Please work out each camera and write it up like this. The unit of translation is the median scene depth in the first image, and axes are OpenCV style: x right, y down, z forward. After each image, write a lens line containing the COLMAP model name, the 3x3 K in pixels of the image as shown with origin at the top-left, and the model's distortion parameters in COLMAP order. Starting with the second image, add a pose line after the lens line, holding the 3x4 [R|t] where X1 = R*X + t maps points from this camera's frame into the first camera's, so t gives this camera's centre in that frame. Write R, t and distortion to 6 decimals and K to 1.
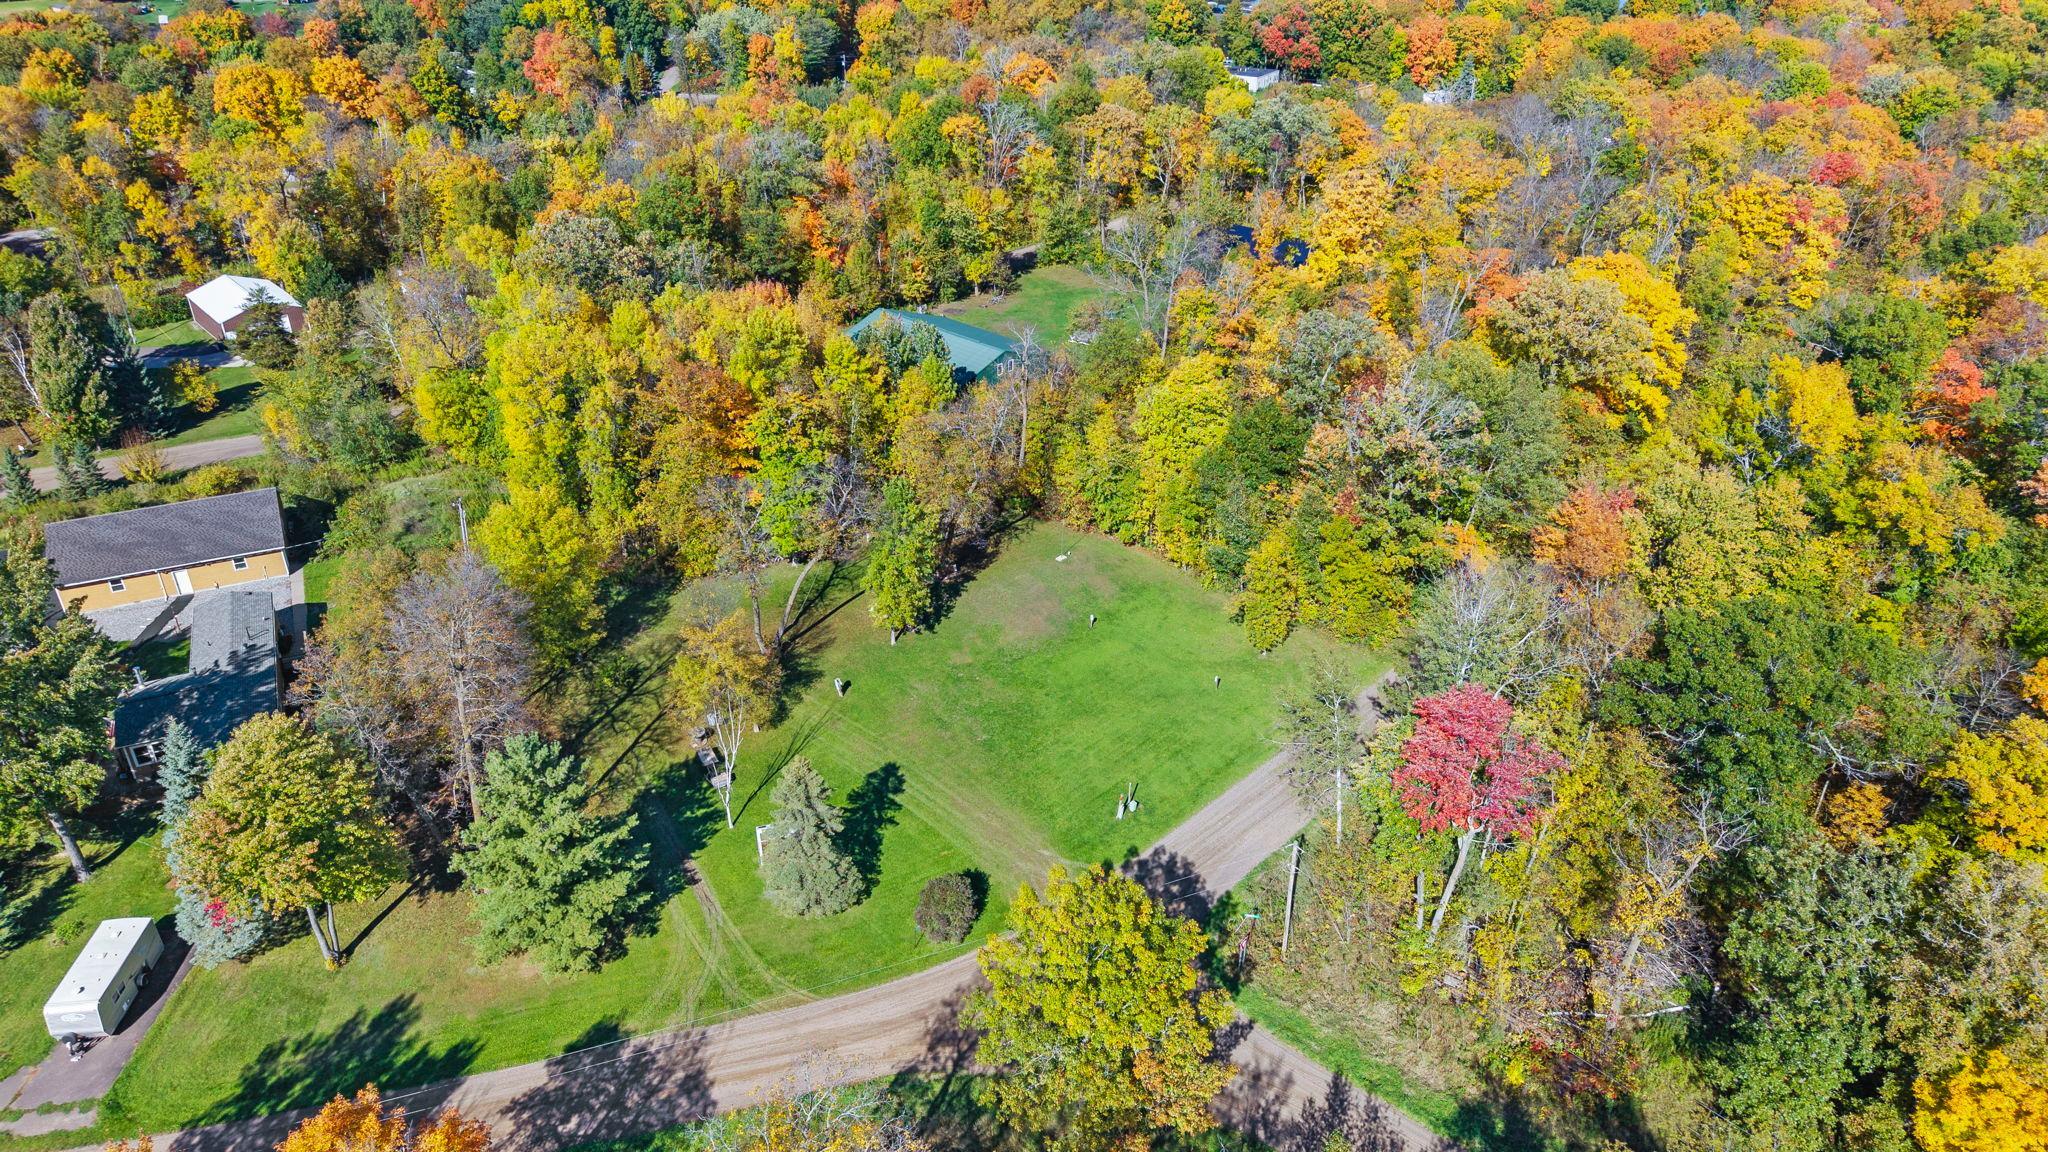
lens RADIAL K [[1354.4, 0, 1030.3], [0, 1354.4, 571.1], [0, 0, 1]] dist [0.058224, -0.076689]
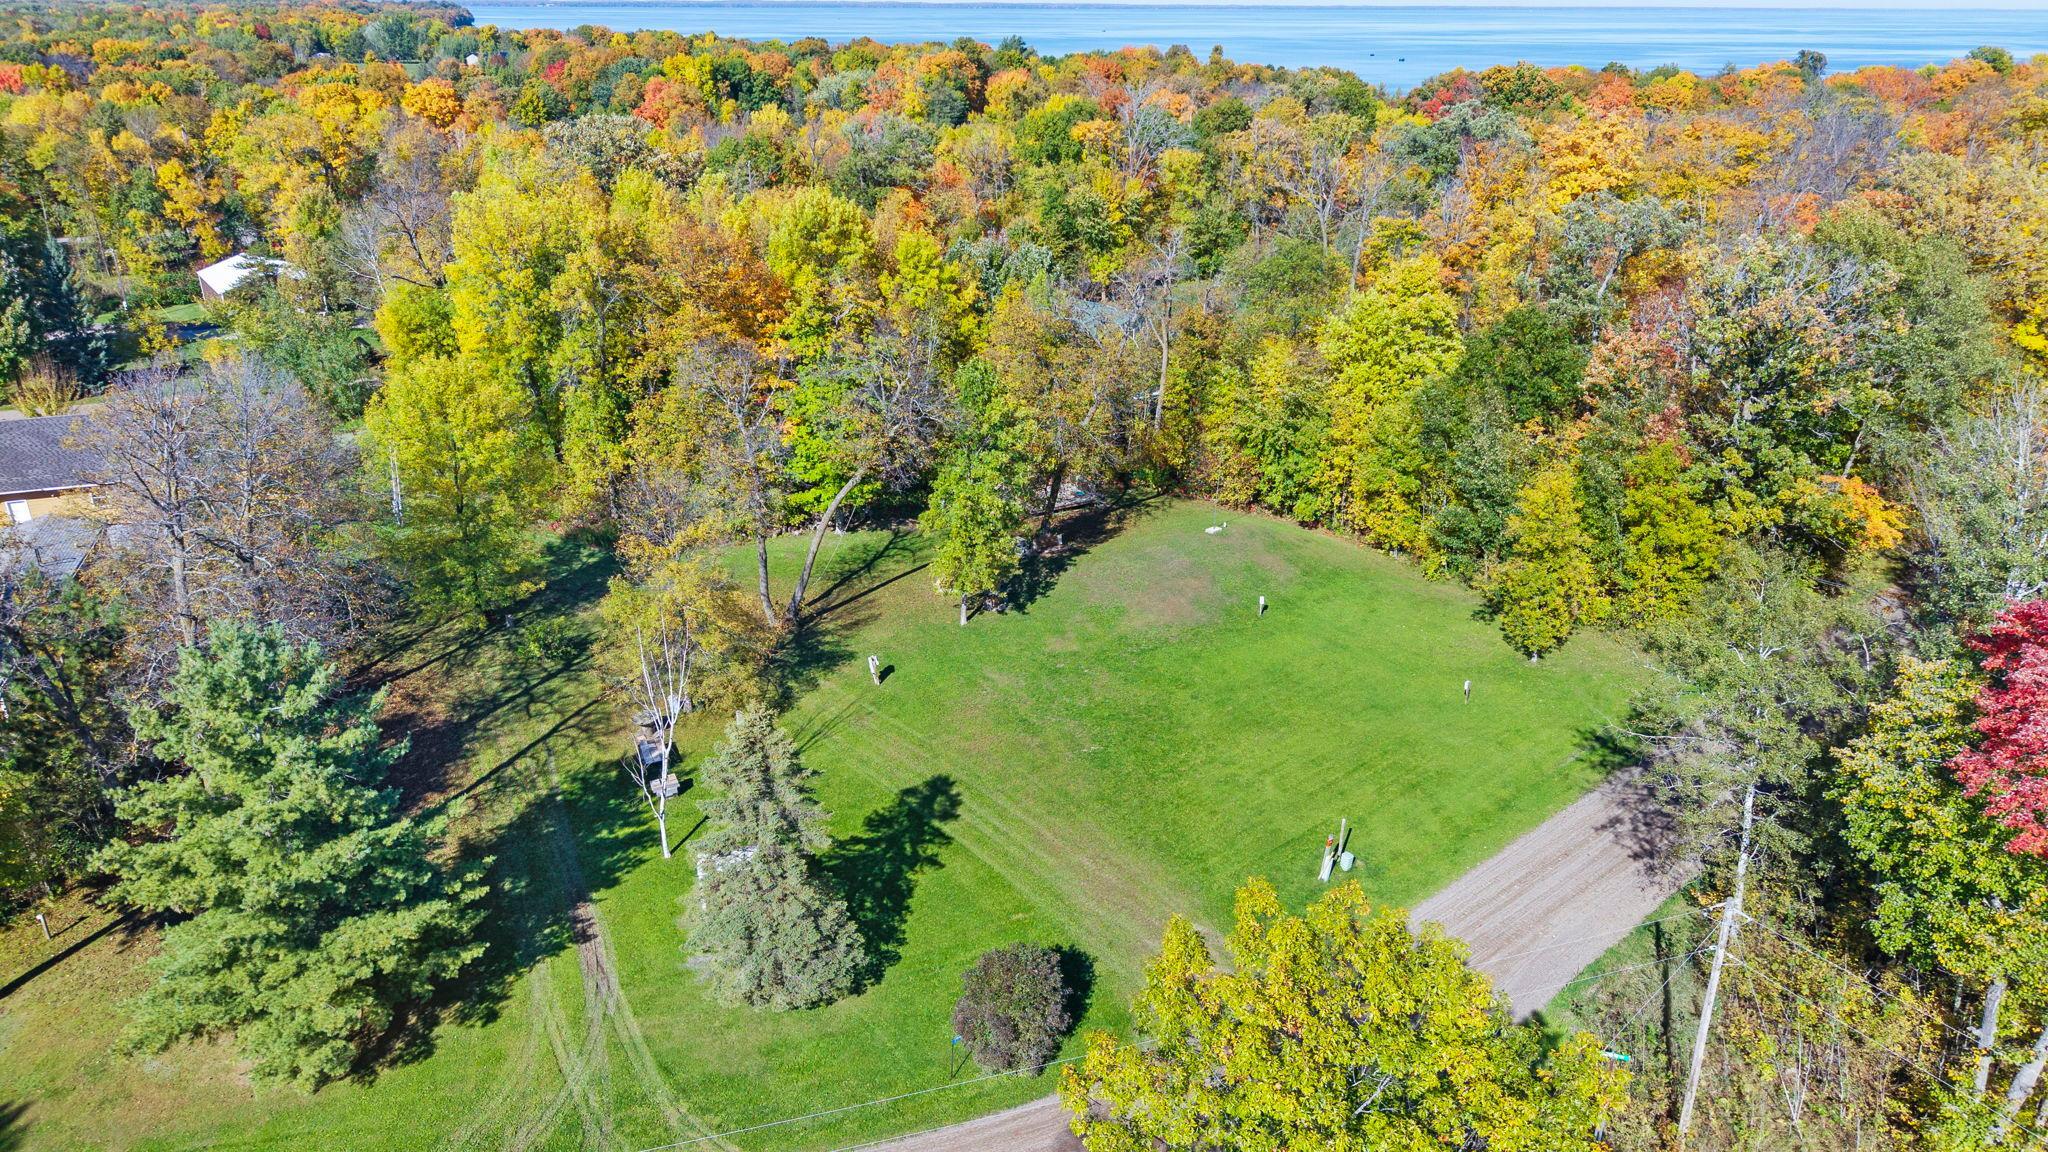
lens RADIAL K [[1363.2, 0, 1027.6], [0, 1363.2, 575.3], [0, 0, 1]] dist [0.031759, -0.032137]
pose [[0.995459, 0.032867, -0.089339, -0.010684], [-0.042402, 0.993353, -0.107016, 0.108289], [0.085228, 0.110319, 0.990235, 0.355120]]
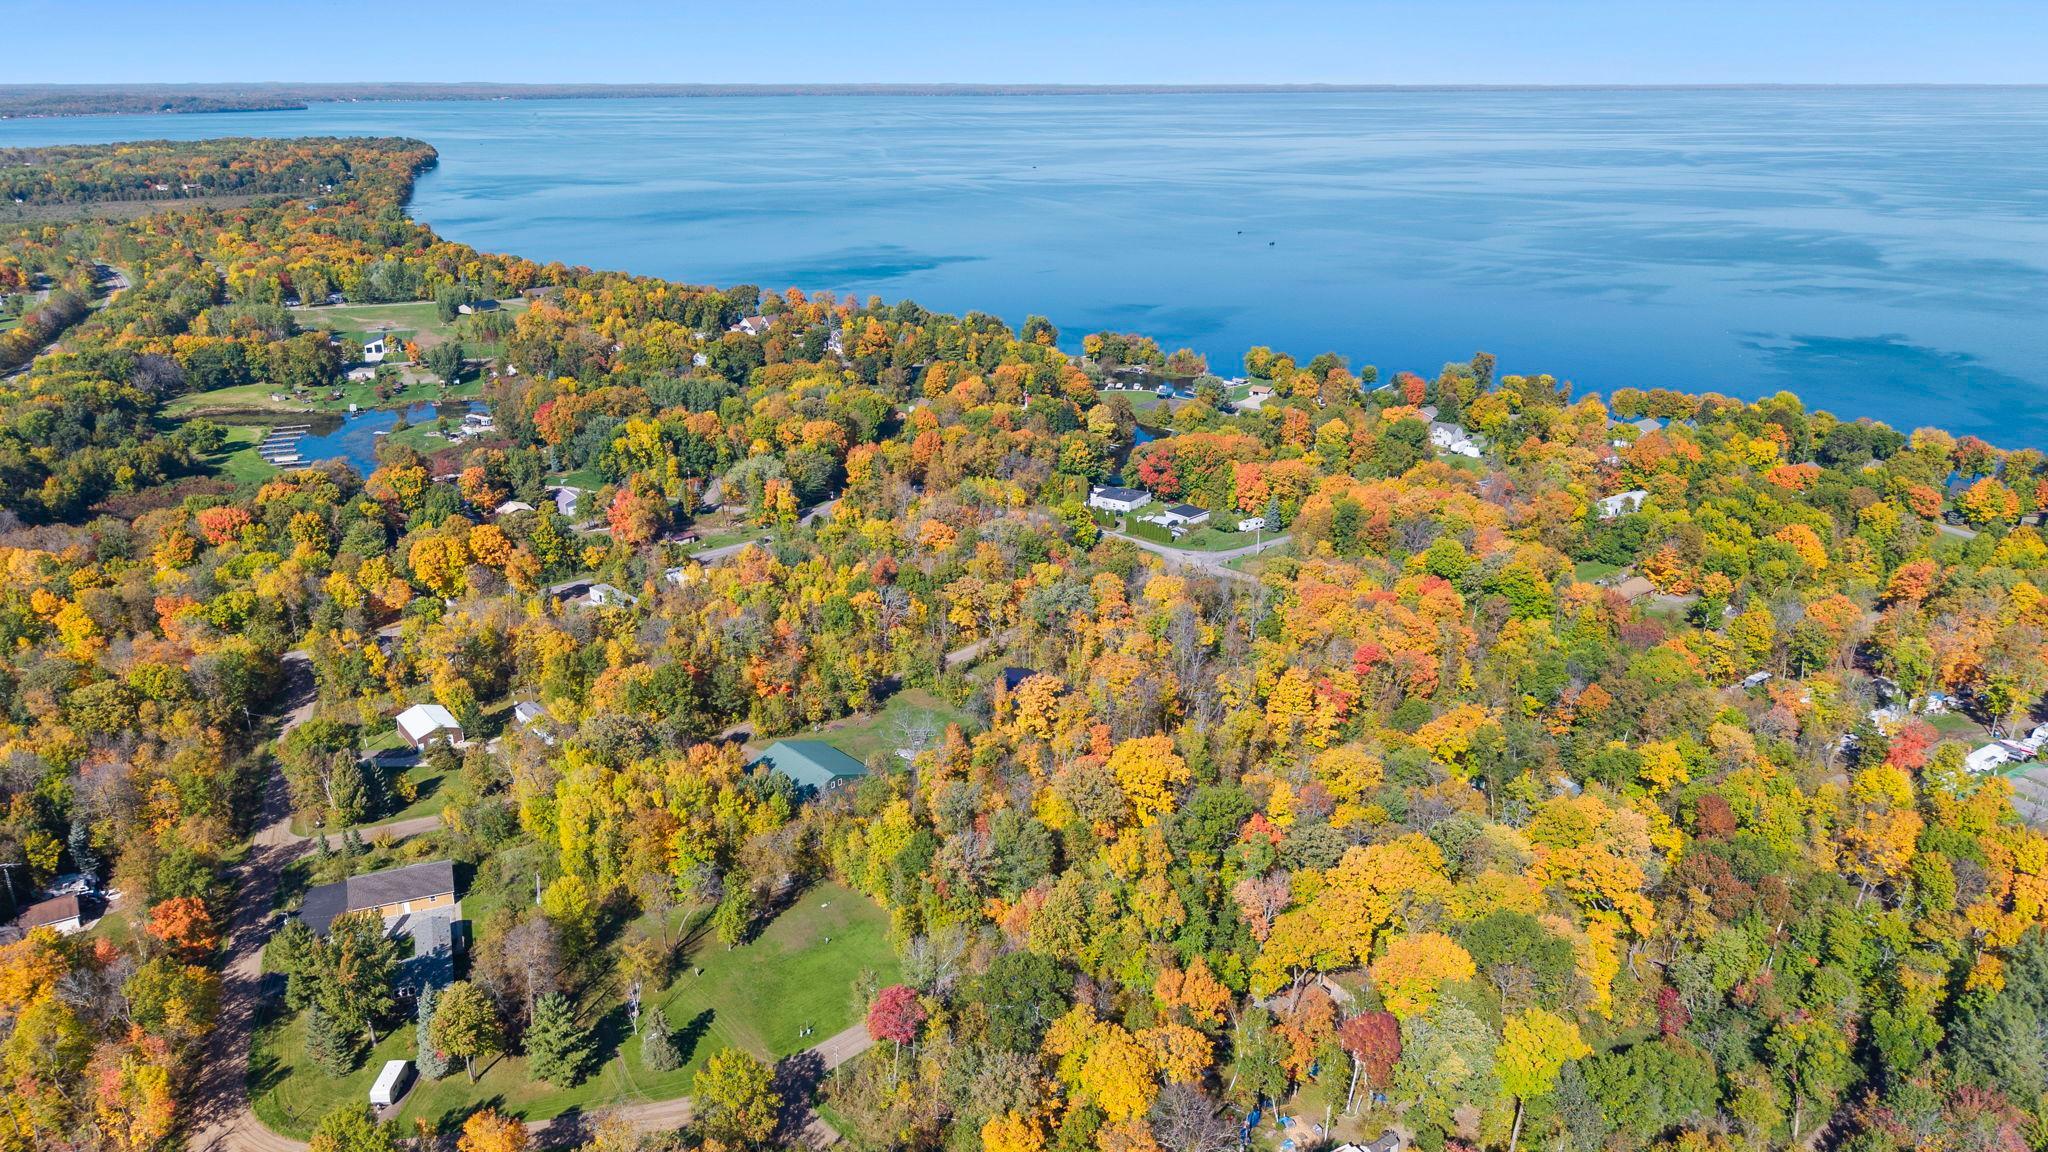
lens RADIAL K [[1384.8, 0, 1026.4], [0, 1384.8, 578.2], [0, 0, 1]] dist [0.027096, -0.026757]
pose [[0.997813, 0.013889, -0.064628, 0.527965], [-0.024223, 0.986494, -0.161996, -0.191661], [0.061505, 0.163207, 0.984673, -1.287970]]
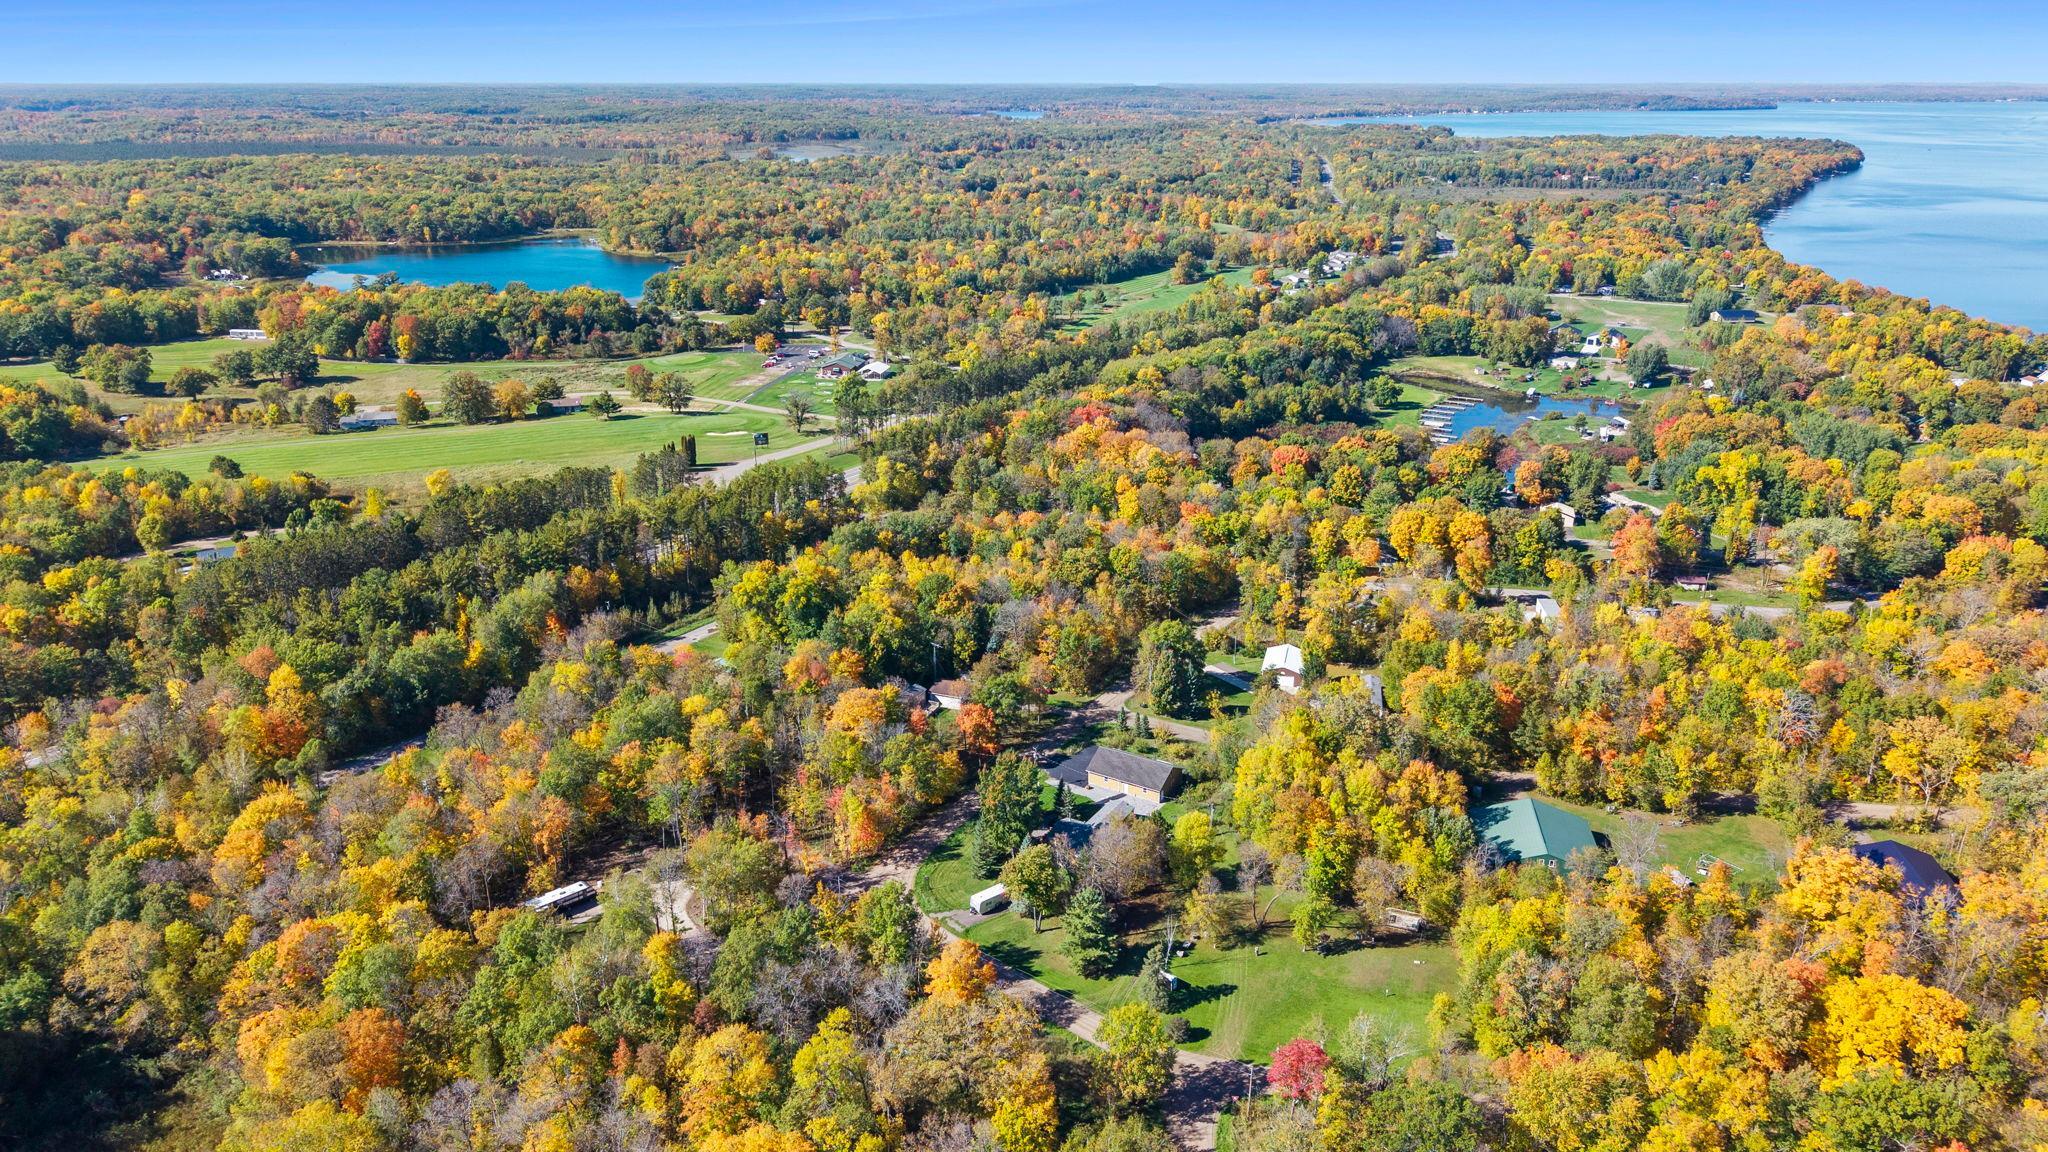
lens RADIAL K [[1384.8, 0, 1026.4], [0, 1384.8, 578.2], [0, 0, 1]] dist [0.027096, -0.026757]
pose [[0.539847, 0.277642, -0.794657, 1.301551], [-0.406480, 0.912660, 0.042729, -0.418628], [0.737115, 0.299945, 0.605553, -0.844338]]
